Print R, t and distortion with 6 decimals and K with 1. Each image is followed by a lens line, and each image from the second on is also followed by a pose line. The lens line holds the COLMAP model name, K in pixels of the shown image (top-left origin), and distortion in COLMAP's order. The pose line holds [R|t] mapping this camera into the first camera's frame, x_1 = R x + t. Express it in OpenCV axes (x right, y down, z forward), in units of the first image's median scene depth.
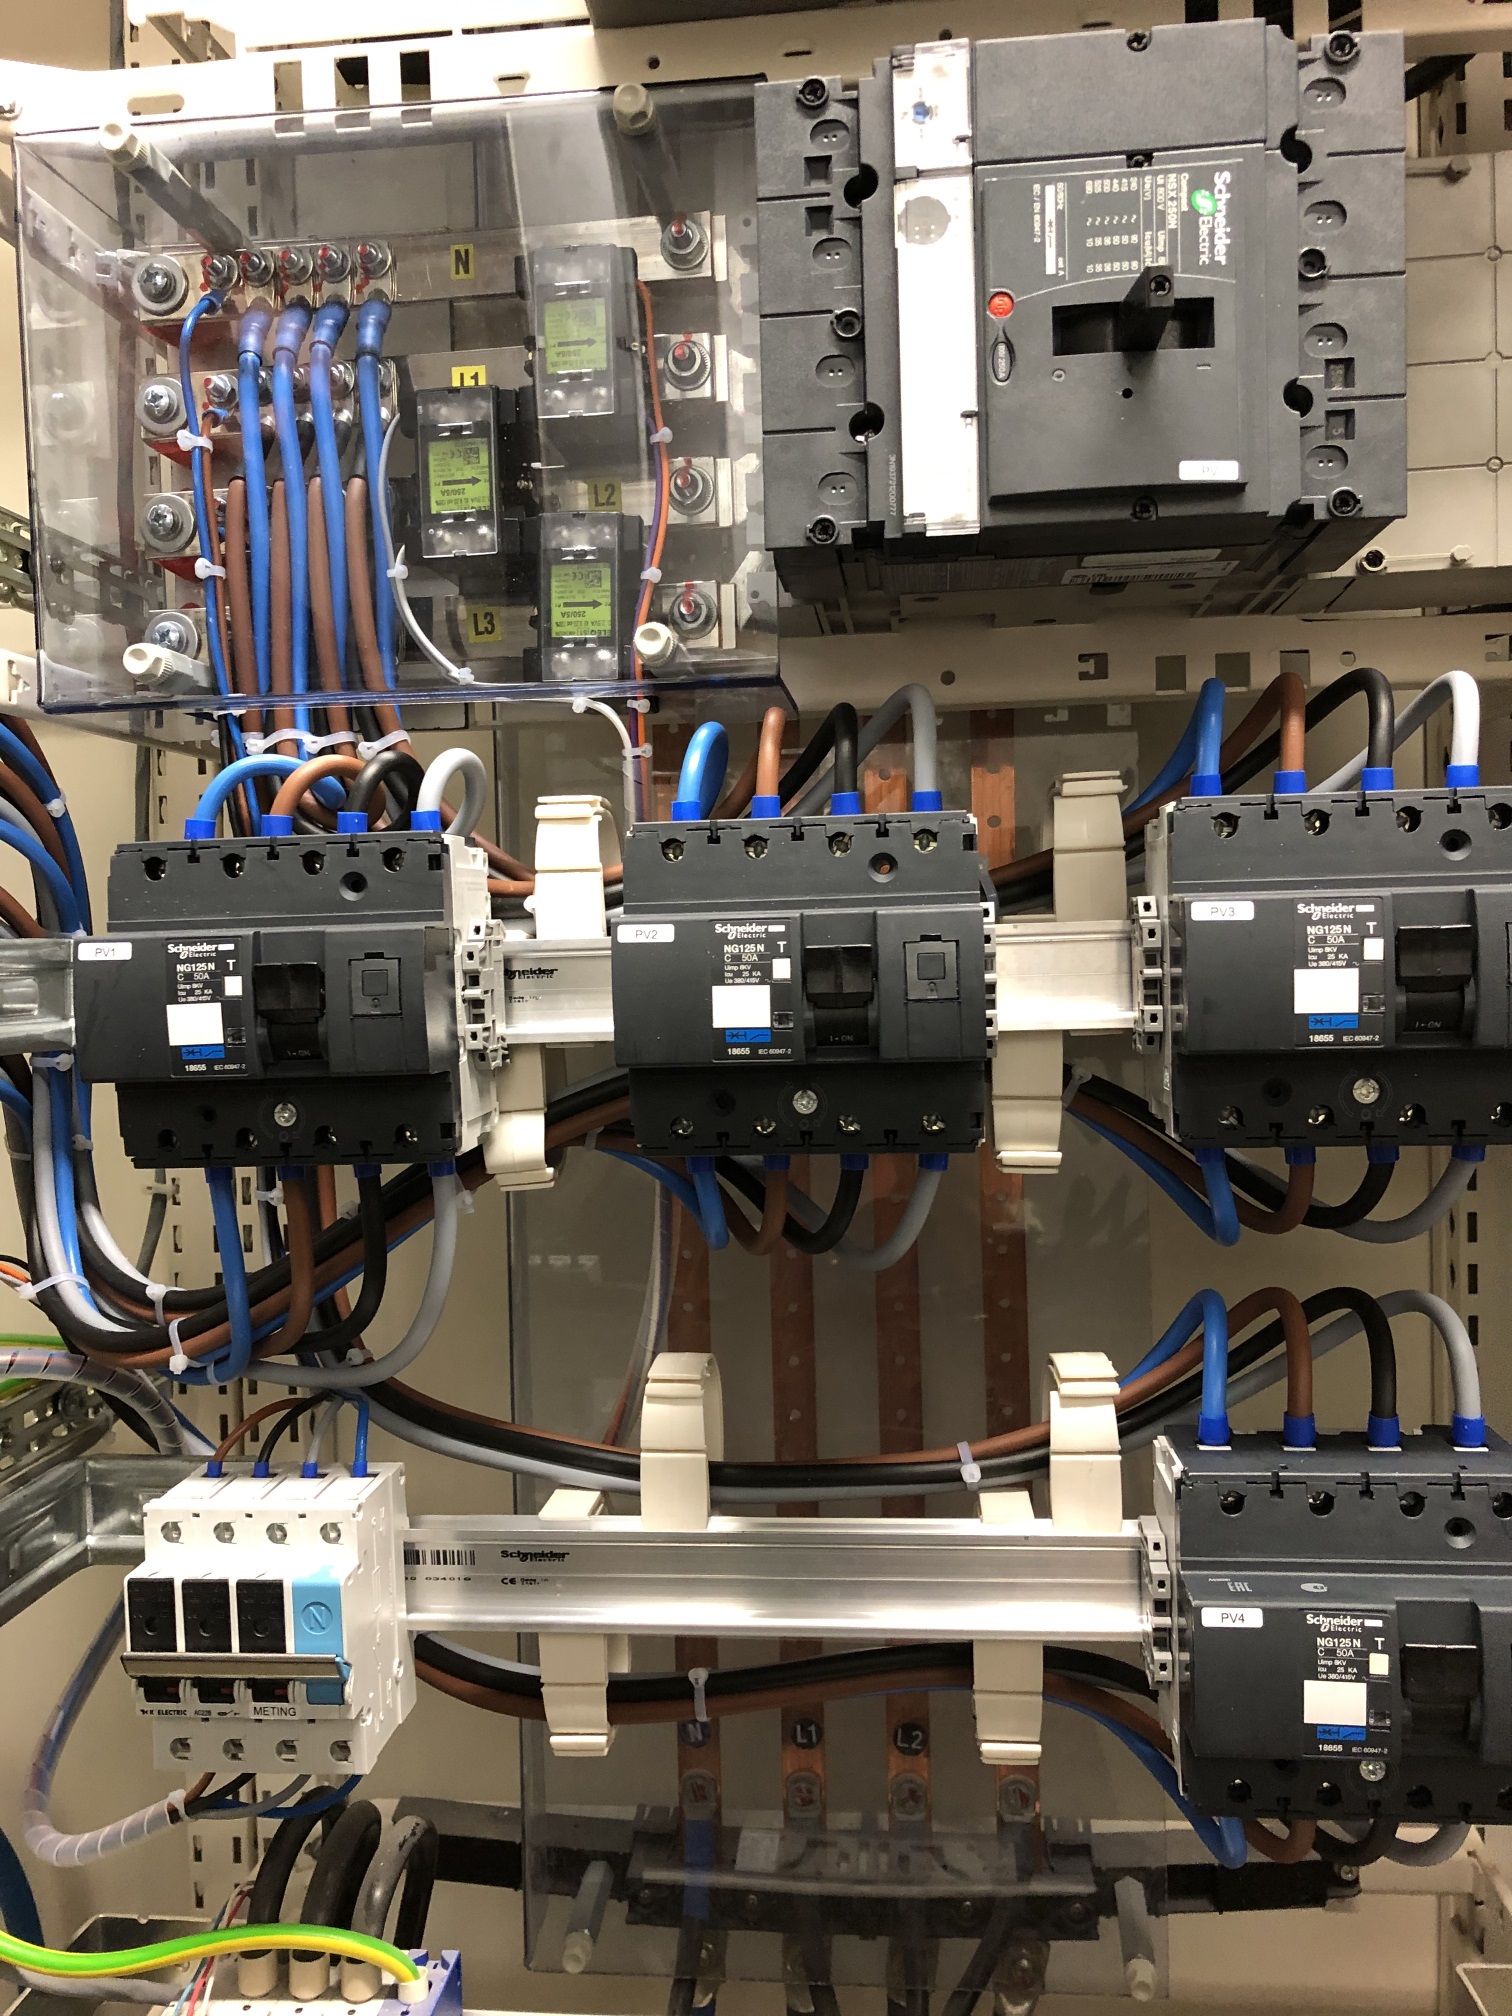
lens RADIAL K [[1752.1, 0, 750.1], [0, 1752.1, 1007.8], [0, 0, 1]] dist [0.015014, -0.006254]
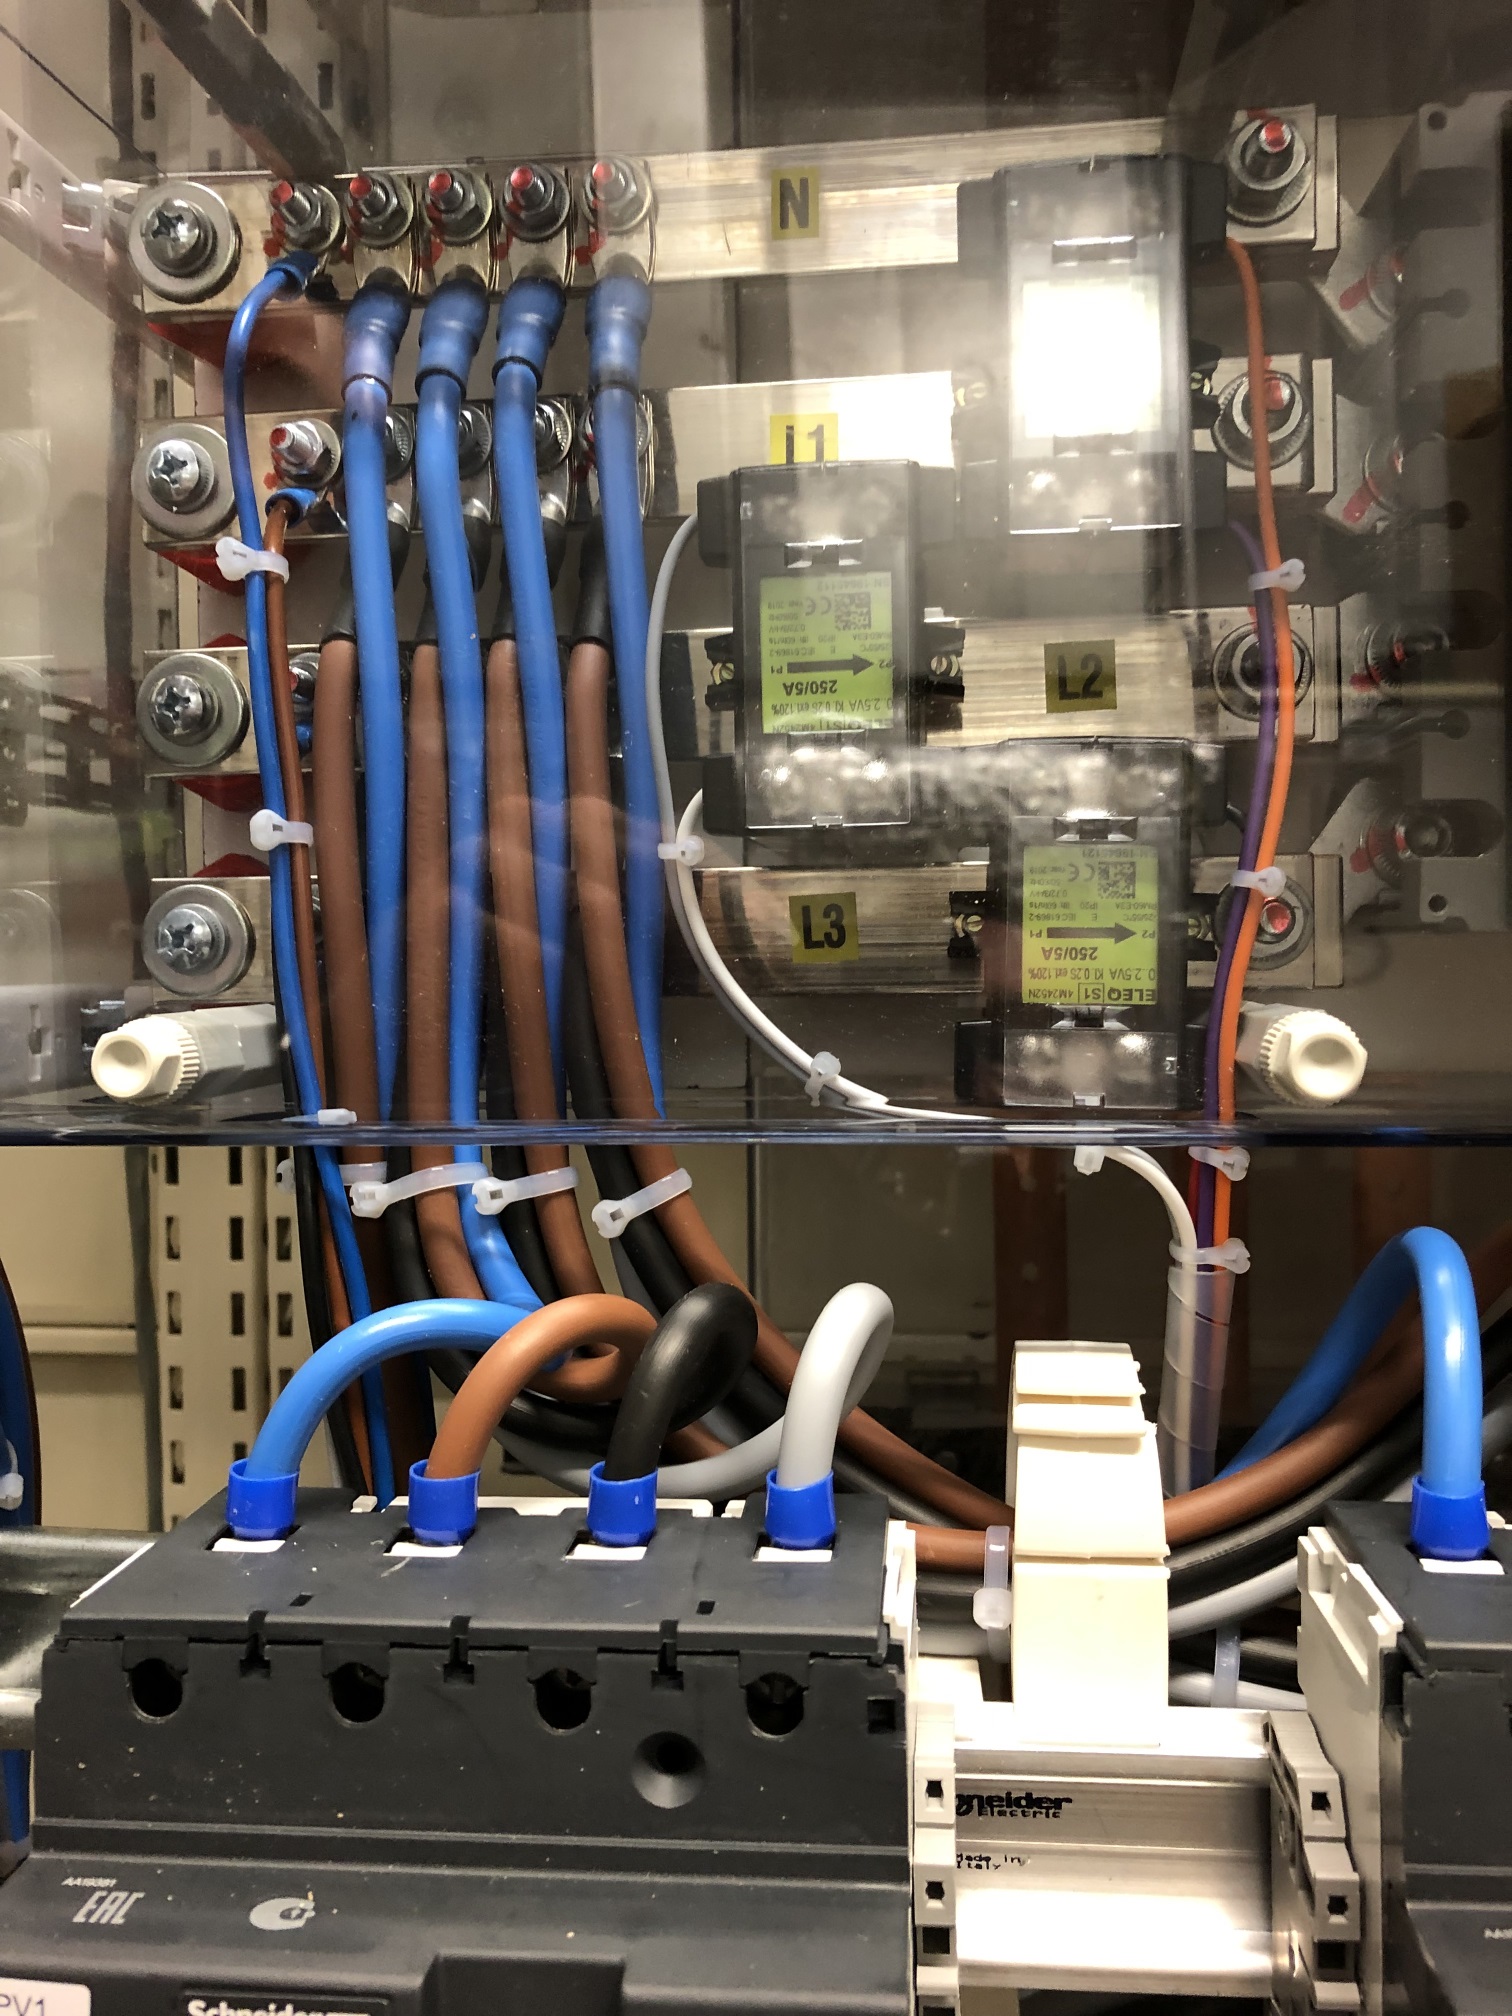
lens RADIAL K [[1752.1, 0, 768.7], [0, 1752.1, 1003.8], [0, 0, 1]] dist [0.015014, -0.006254]
pose [[0.999871, 0.012624, 0.009938, -0.174770], [-0.012519, 0.999867, -0.010491, -0.194064], [-0.010069, 0.010365, 0.999896, 0.508628]]
